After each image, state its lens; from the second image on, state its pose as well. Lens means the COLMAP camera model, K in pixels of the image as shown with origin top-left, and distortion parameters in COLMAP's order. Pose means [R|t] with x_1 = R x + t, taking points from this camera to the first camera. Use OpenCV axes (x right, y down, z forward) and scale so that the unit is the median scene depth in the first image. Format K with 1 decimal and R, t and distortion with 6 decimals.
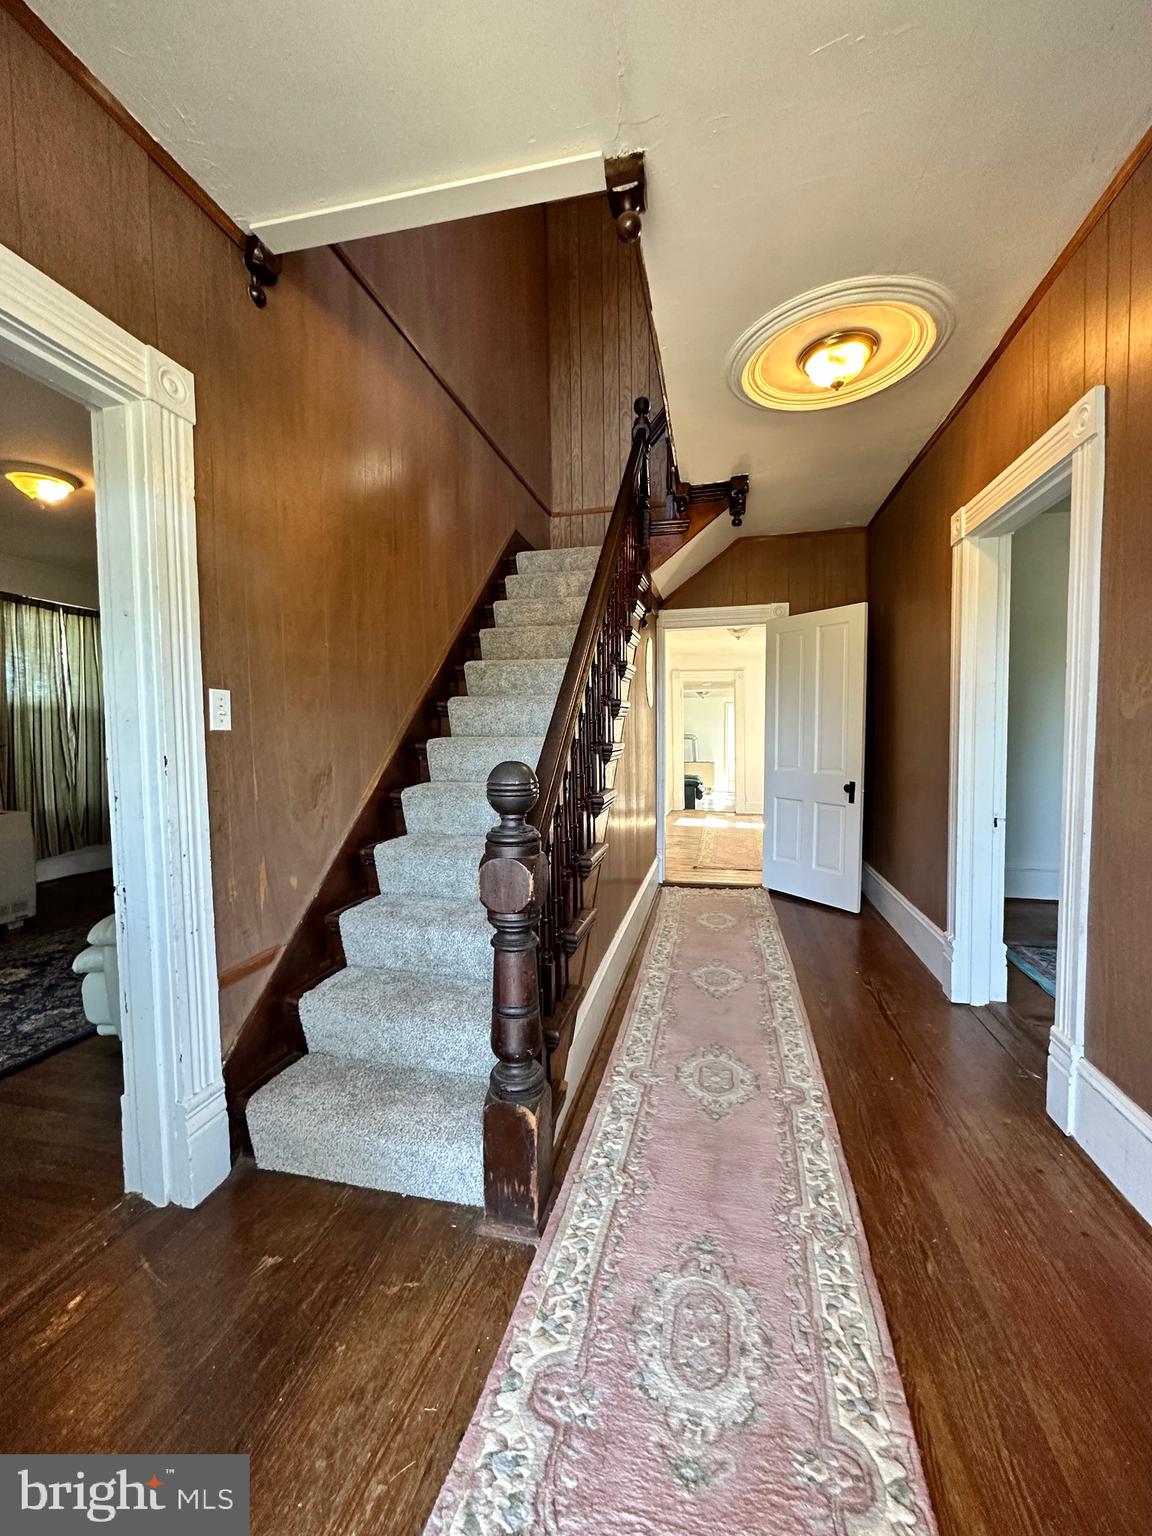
lens RADIAL K [[614.2, 0, 576.0], [0, 614.2, 768.0], [0, 0, 1]] dist [-0.003293, 0.000167]
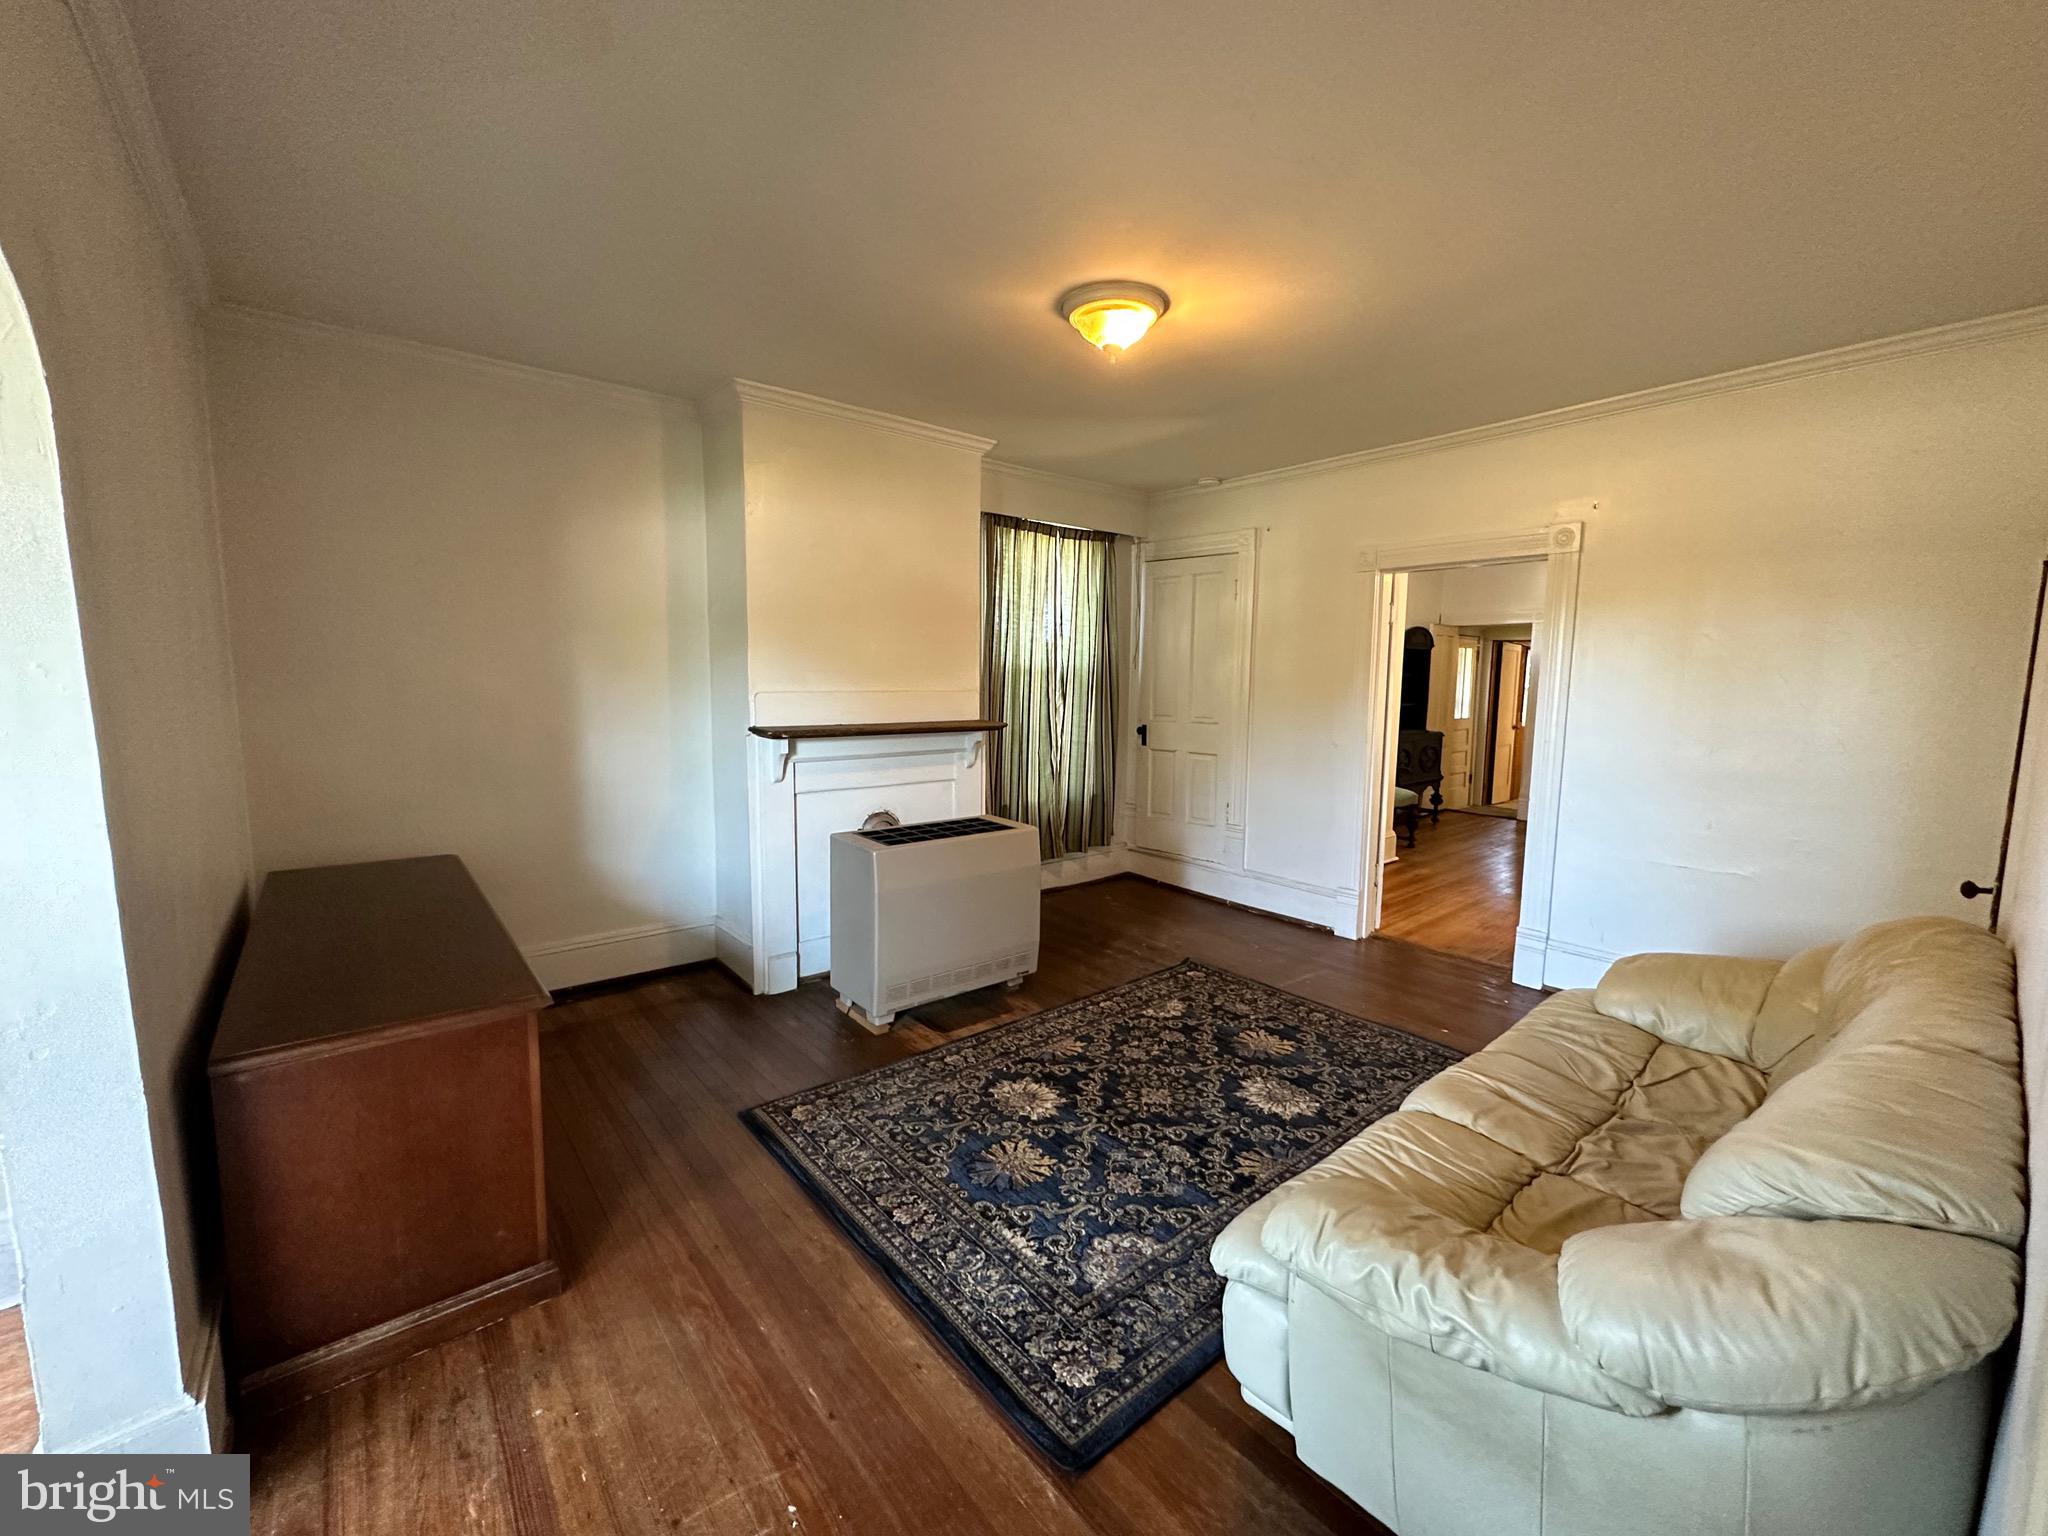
lens RADIAL K [[818.9, 0, 1022.0], [0, 818.9, 769.5], [0, 0, 1]] dist [-0.003293, 0.000167]
pose [[0.801030, 0.087943, -0.592130, -0.460437], [-0.050801, 0.995568, 0.079137, -0.088410], [0.596465, -0.033310, 0.801947, 0.306738]]
